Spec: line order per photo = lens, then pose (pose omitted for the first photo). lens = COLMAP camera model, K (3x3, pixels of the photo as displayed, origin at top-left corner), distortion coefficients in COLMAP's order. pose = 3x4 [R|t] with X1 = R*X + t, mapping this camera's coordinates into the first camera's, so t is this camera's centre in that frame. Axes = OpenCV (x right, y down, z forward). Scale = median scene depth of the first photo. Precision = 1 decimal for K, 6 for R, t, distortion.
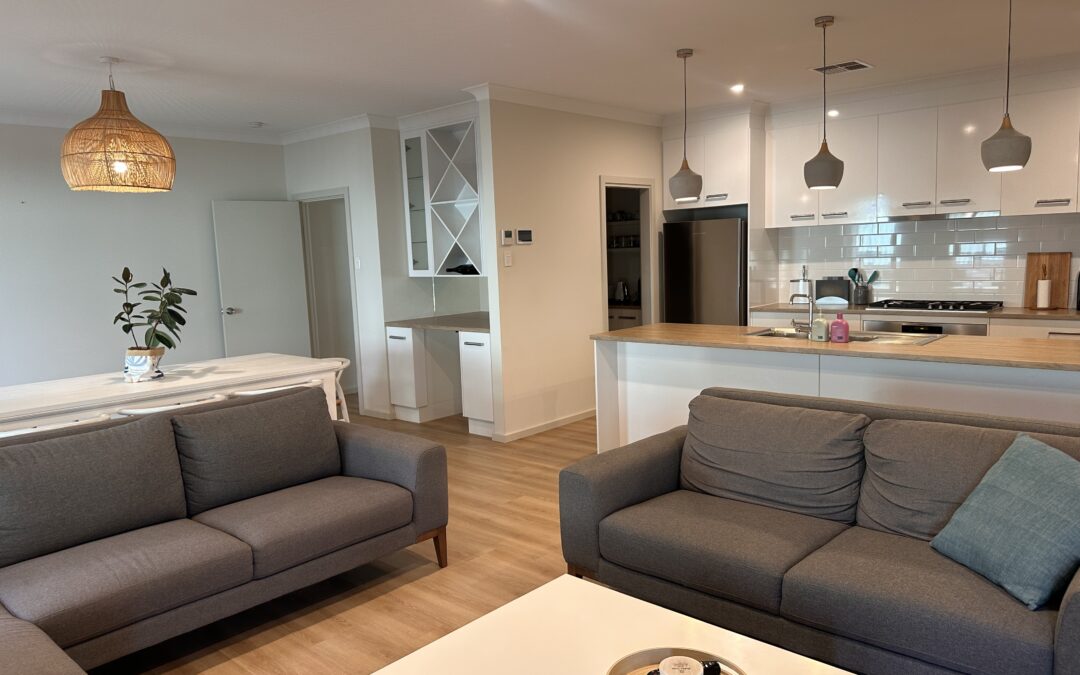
lens RADIAL K [[757.4, 0, 540.0], [0, 757.4, 337.5], [0, 0, 1]] dist [0.175529, -0.310218]
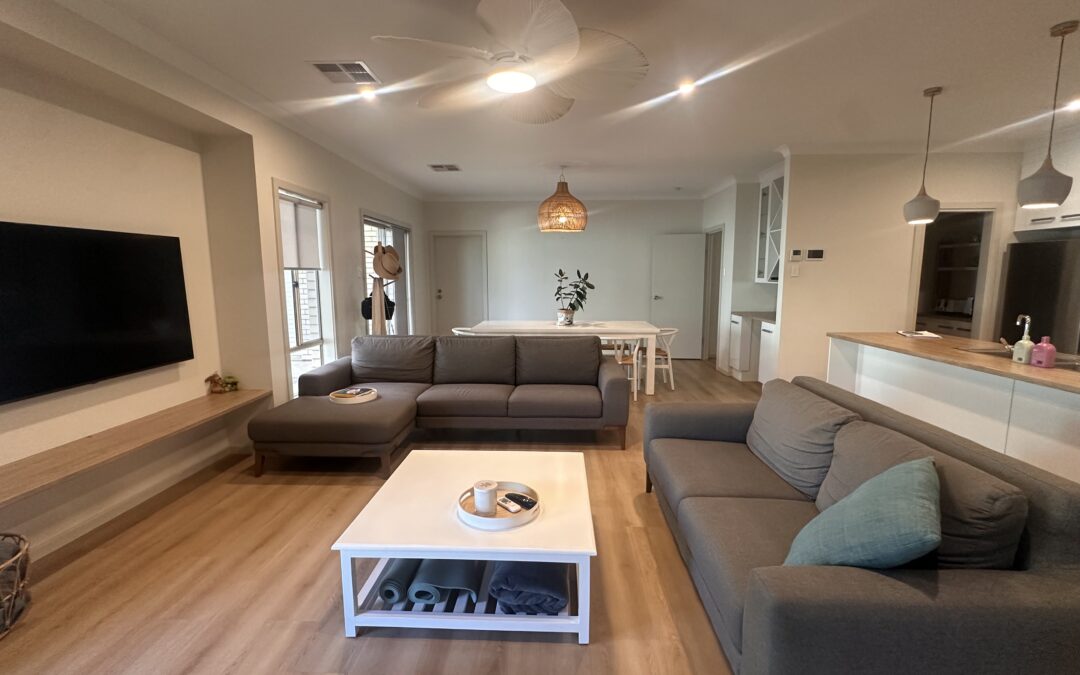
lens RADIAL K [[481.2, 0, 540.0], [0, 481.2, 337.5], [0, 0, 1]] dist [0.000913, 0.000404]
pose [[0.647950, 0.134698, -0.749678, 0.287083], [-0.107809, 0.990549, 0.084797, -0.009251], [0.754015, 0.025877, 0.656348, 0.089502]]
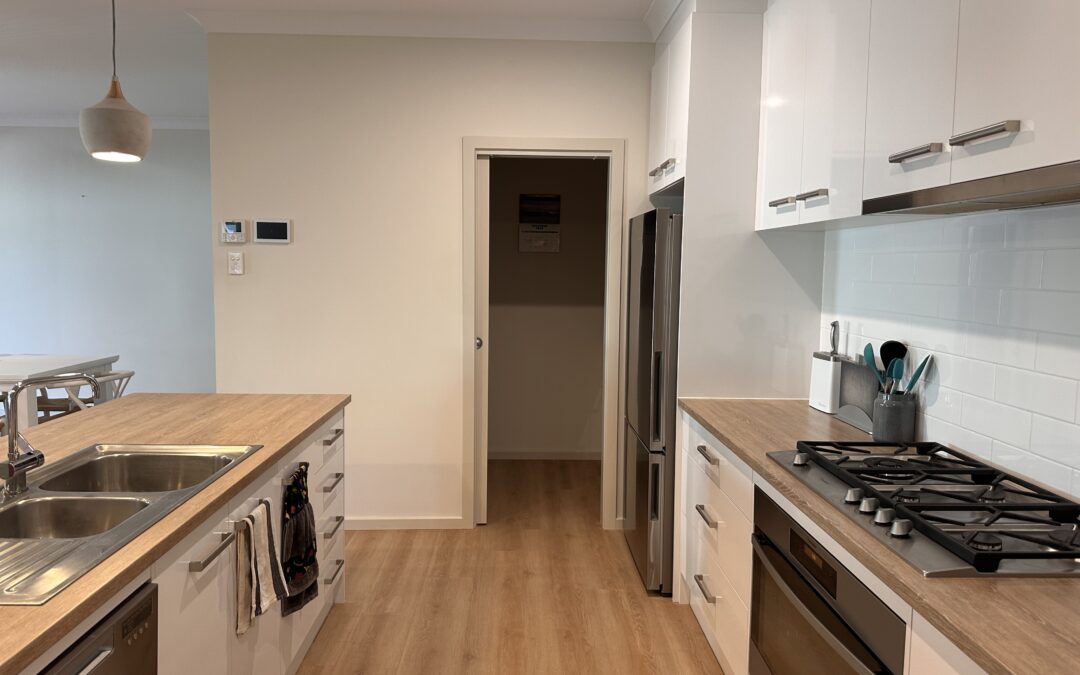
lens RADIAL K [[757.4, 0, 540.0], [0, 757.4, 337.5], [0, 0, 1]] dist [0.175529, -0.310218]
pose [[0.697140, 0.112346, -0.708078, 0.570752], [-0.119126, 0.992068, 0.040119, -0.087899], [0.706969, 0.056382, 0.704994, 0.635917]]
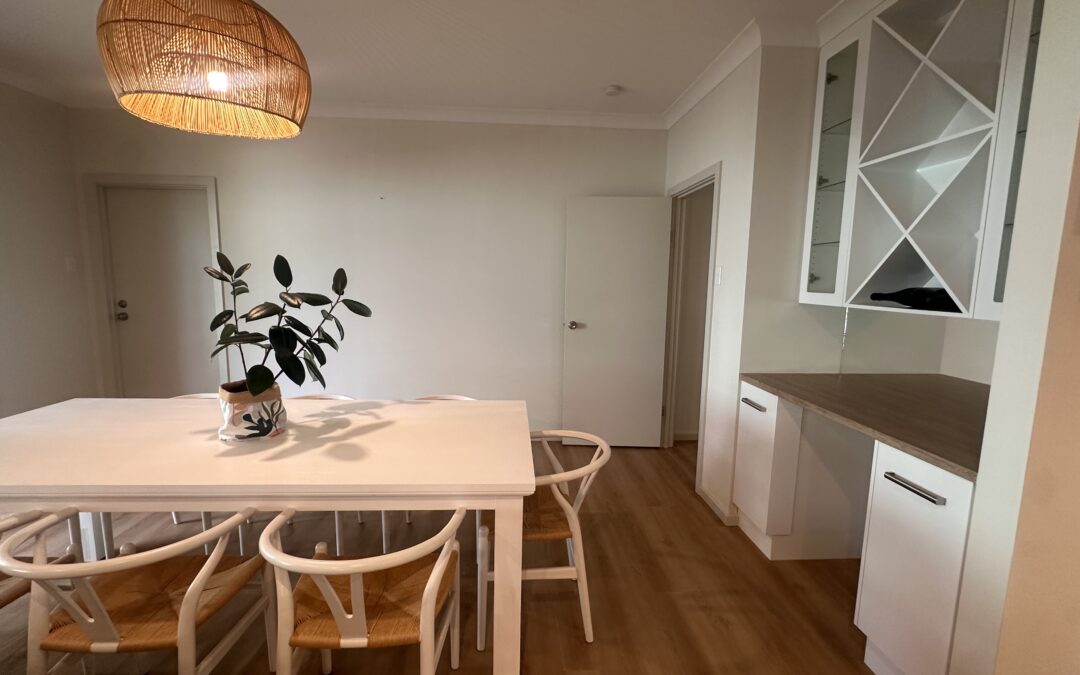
lens RADIAL K [[481.2, 0, 540.0], [0, 481.2, 337.5], [0, 0, 1]] dist [0.000913, 0.000404]
pose [[0.721106, 0.136513, -0.679243, -0.063042], [-0.123950, 0.989998, 0.067379, -0.057132], [0.681647, 0.035604, 0.730814, 0.631999]]
